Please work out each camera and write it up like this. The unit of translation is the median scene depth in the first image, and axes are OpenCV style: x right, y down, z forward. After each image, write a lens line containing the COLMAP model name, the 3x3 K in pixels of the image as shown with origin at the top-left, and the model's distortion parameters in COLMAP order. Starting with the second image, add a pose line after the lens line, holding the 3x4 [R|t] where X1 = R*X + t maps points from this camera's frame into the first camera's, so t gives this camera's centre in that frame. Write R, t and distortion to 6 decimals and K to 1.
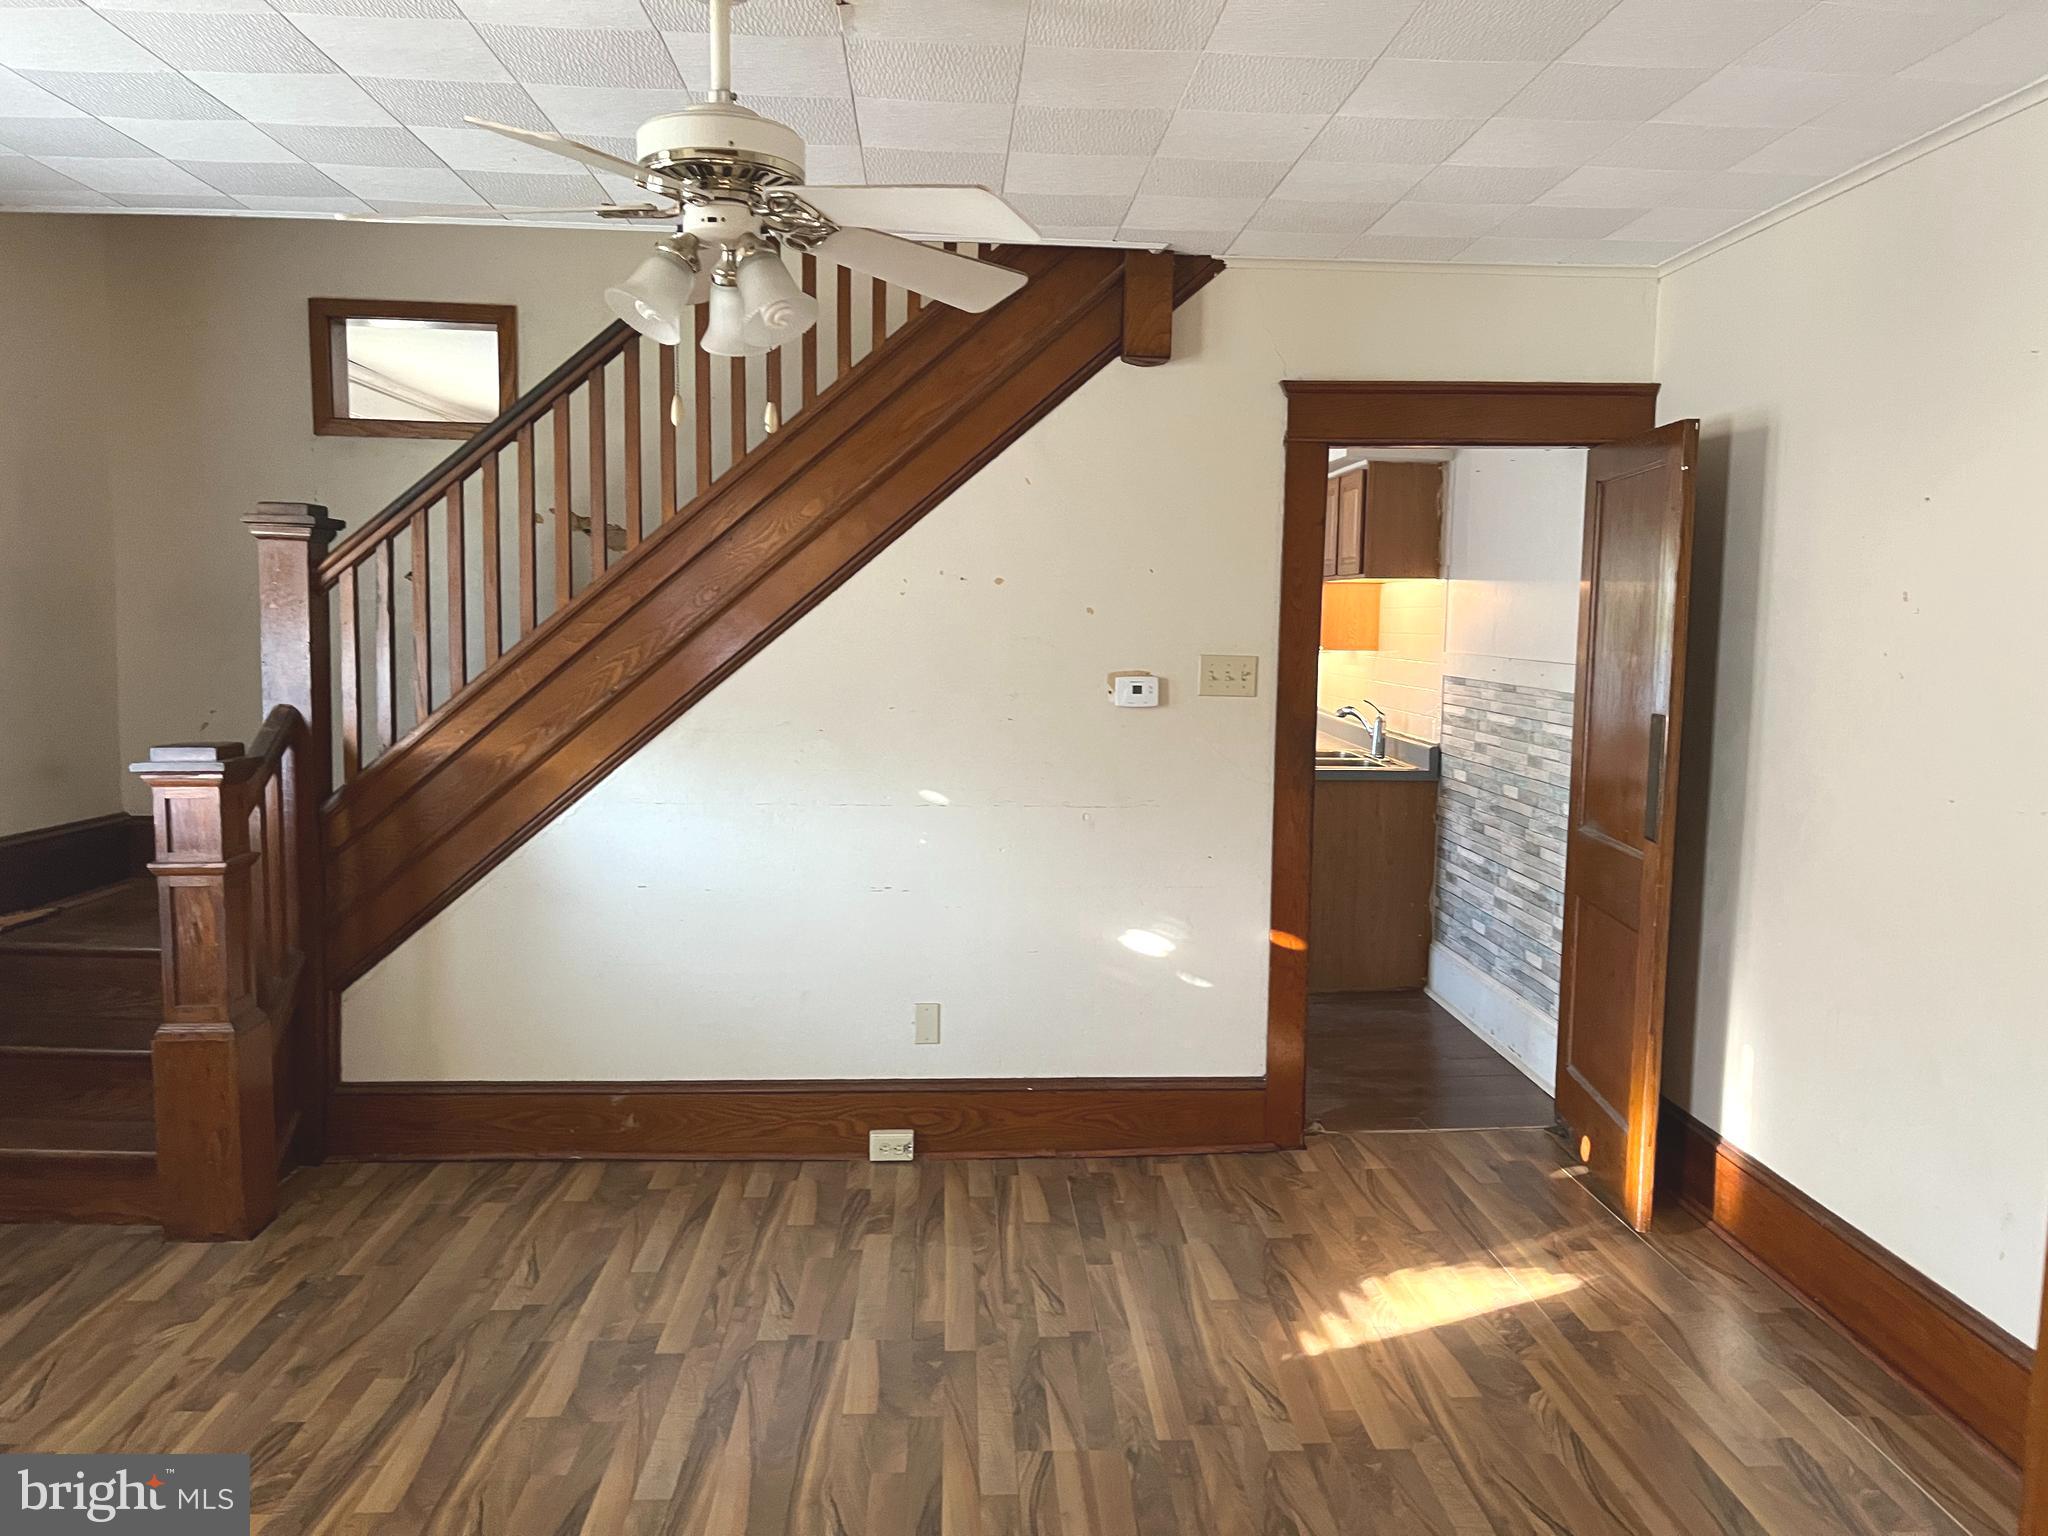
lens RADIAL K [[1561.8, 0, 1026.1], [0, 1561.8, 760.5], [0, 0, 1]] dist [0.071586, -0.086465]
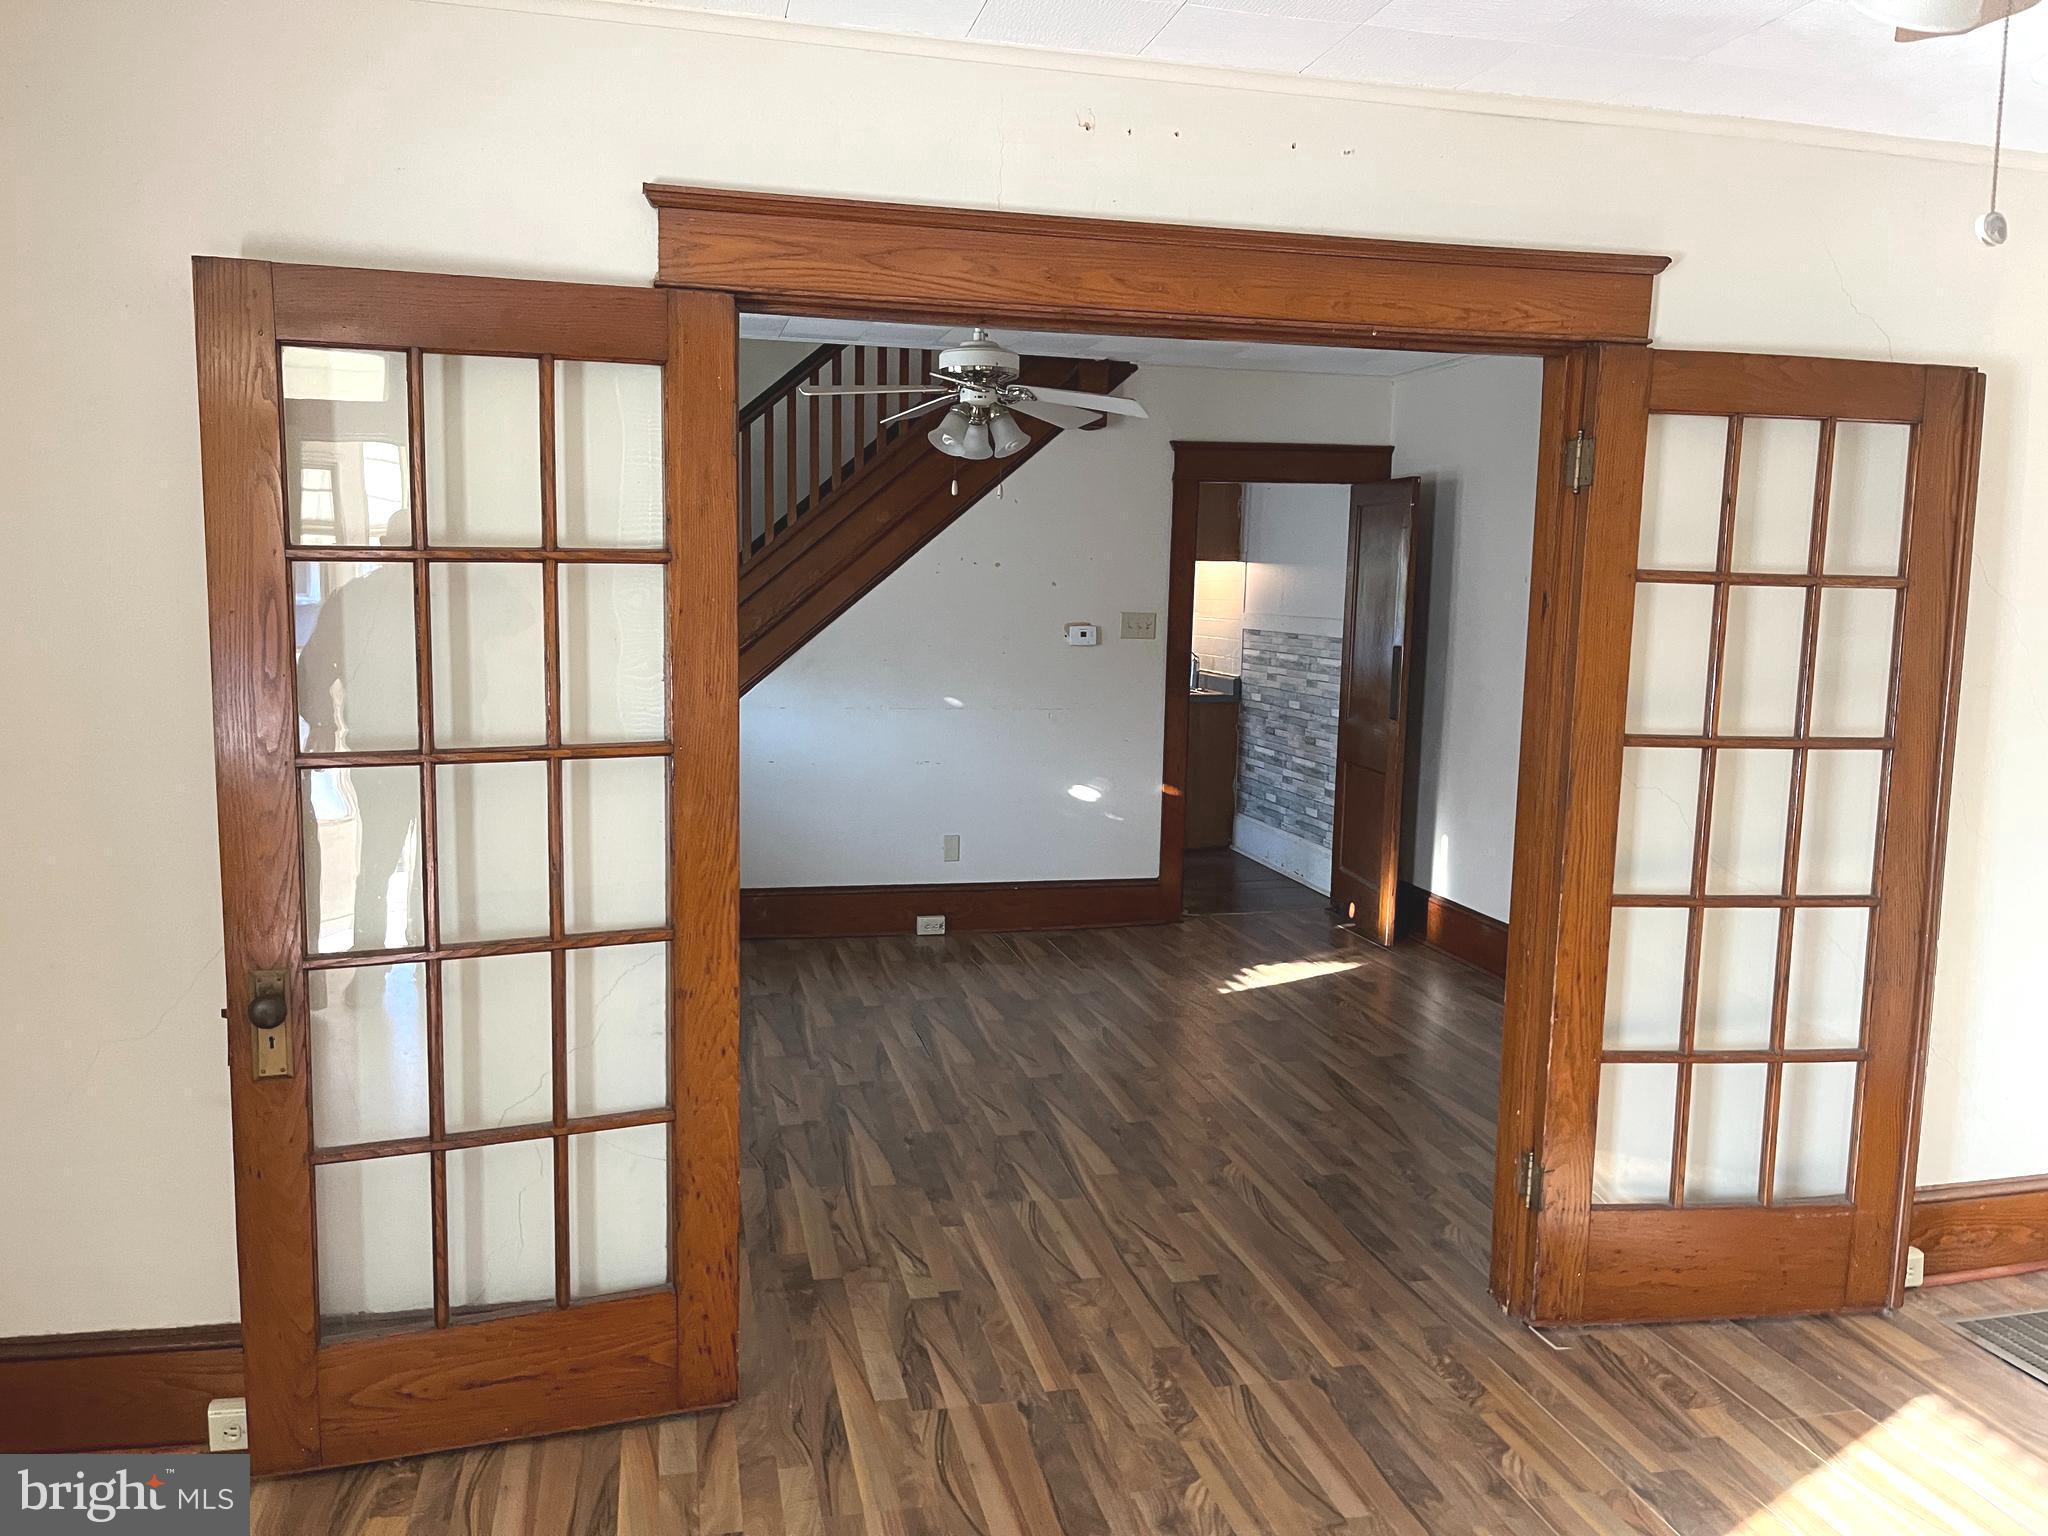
lens RADIAL K [[1561.8, 0, 981.0], [0, 1561.8, 771.7], [0, 0, 1]] dist [0.071586, -0.086465]
pose [[0.988339, -0.013770, 0.151644, -0.301109], [0.009350, 0.999511, 0.029826, 0.050334], [-0.151981, -0.028060, 0.987985, -0.610619]]
